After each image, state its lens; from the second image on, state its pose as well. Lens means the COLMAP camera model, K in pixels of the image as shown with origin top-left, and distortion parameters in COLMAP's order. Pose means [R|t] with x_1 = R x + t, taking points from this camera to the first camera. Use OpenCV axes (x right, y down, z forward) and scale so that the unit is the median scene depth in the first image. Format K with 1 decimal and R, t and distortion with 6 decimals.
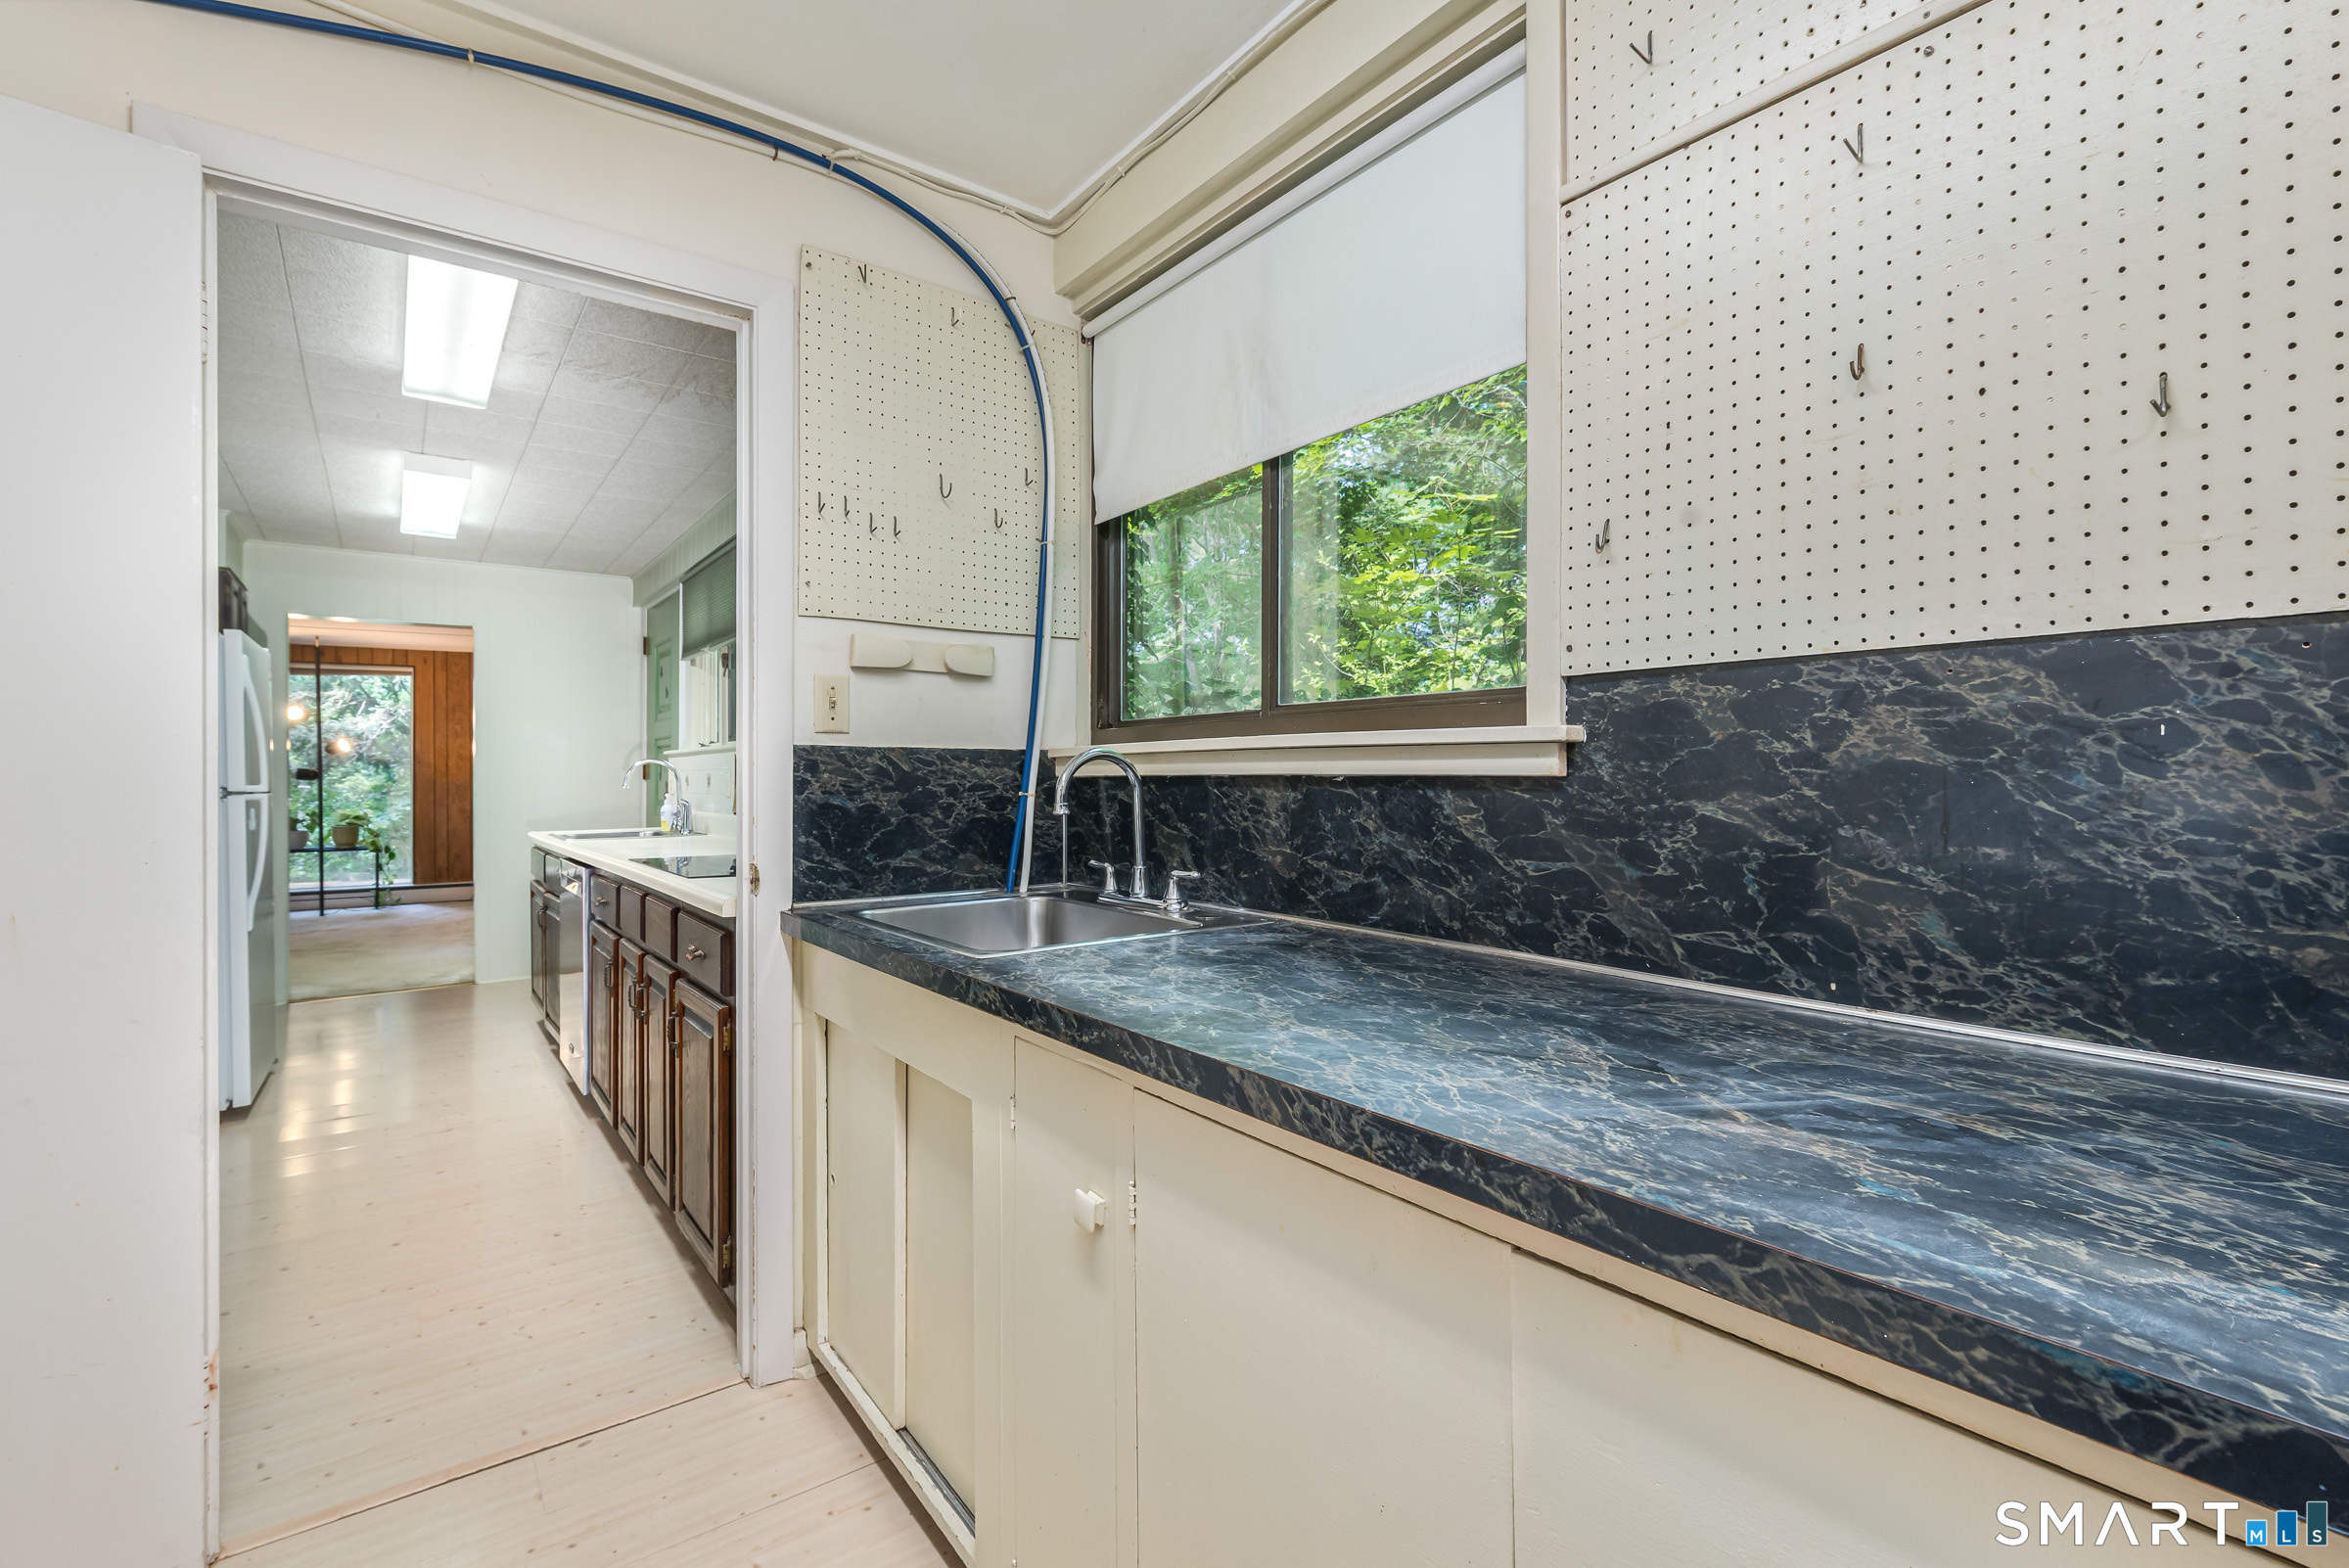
lens RADIAL K [[1026.3, 0, 1183.8], [0, 1026.3, 769.0], [0, 0, 1]] dist [0.000461, 0.000037]
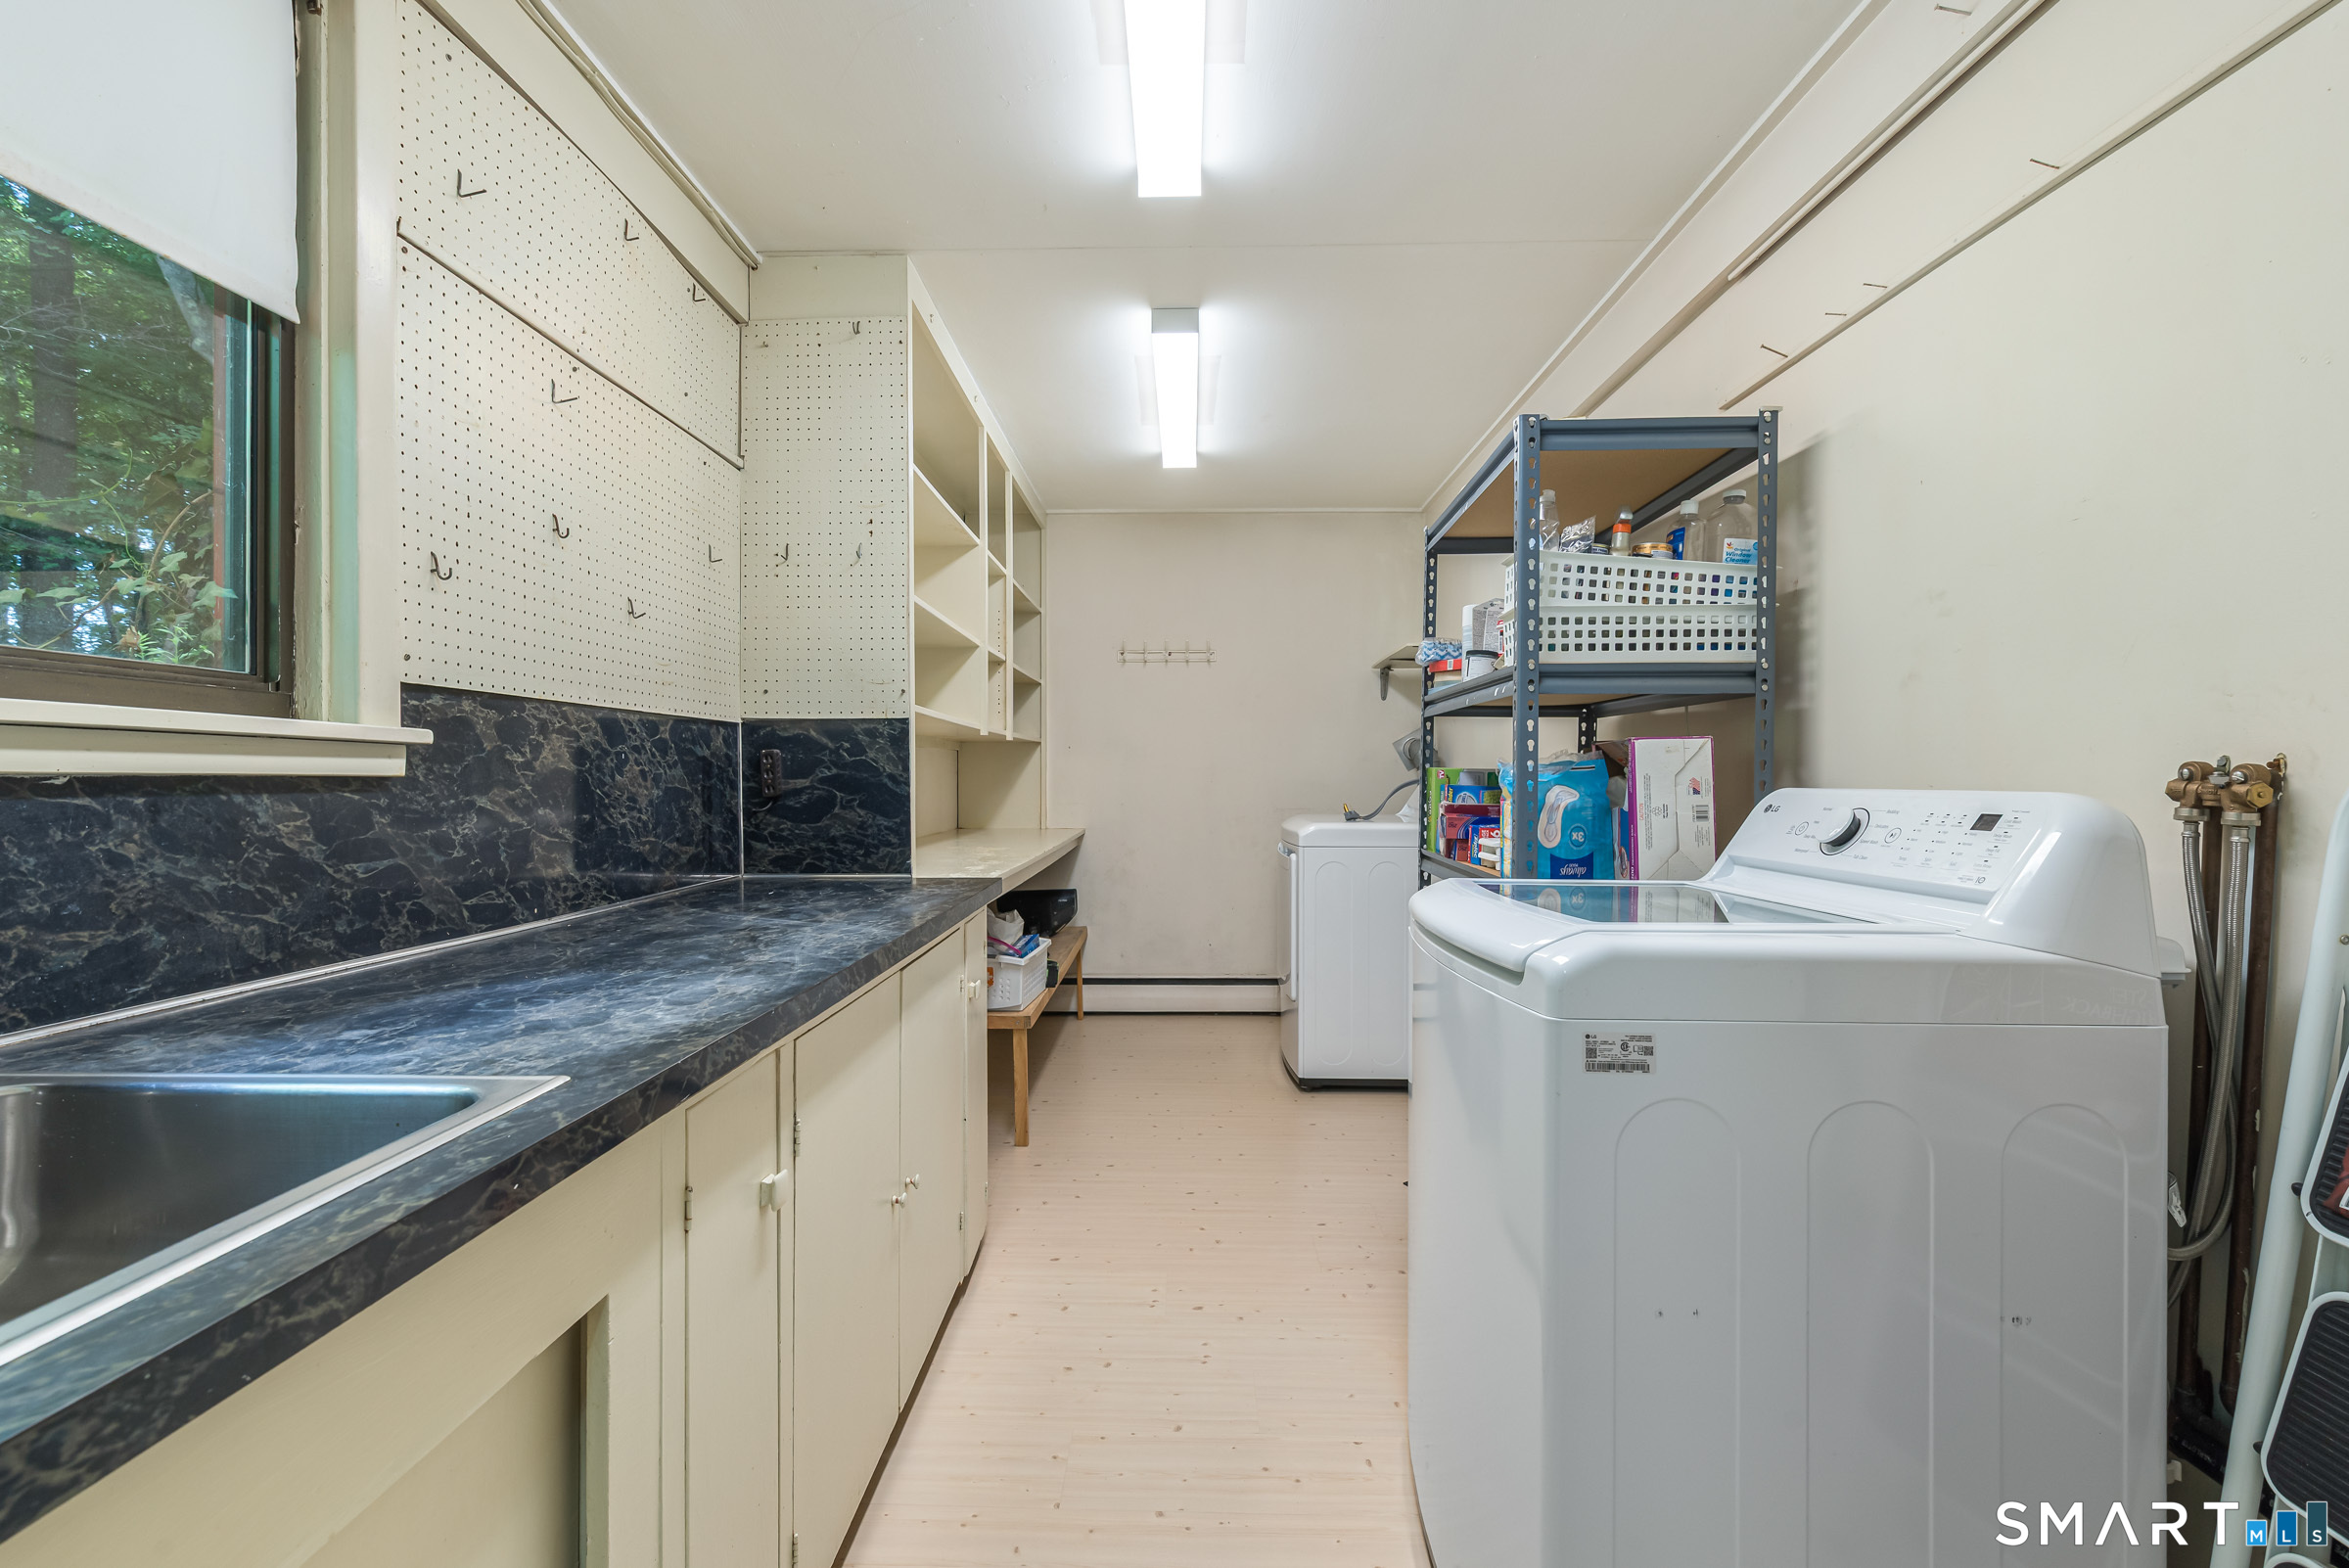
lens RADIAL K [[1015.3, 0, 1171.0], [0, 1015.3, 802.1], [0, 0, 1]] dist [0.000975, -0.000553]
pose [[-0.779492, -0.008095, 0.626359, -0.938674], [0.004941, 0.999806, 0.019070, 0.017905], [-0.626392, 0.017960, -0.779301, 1.368966]]
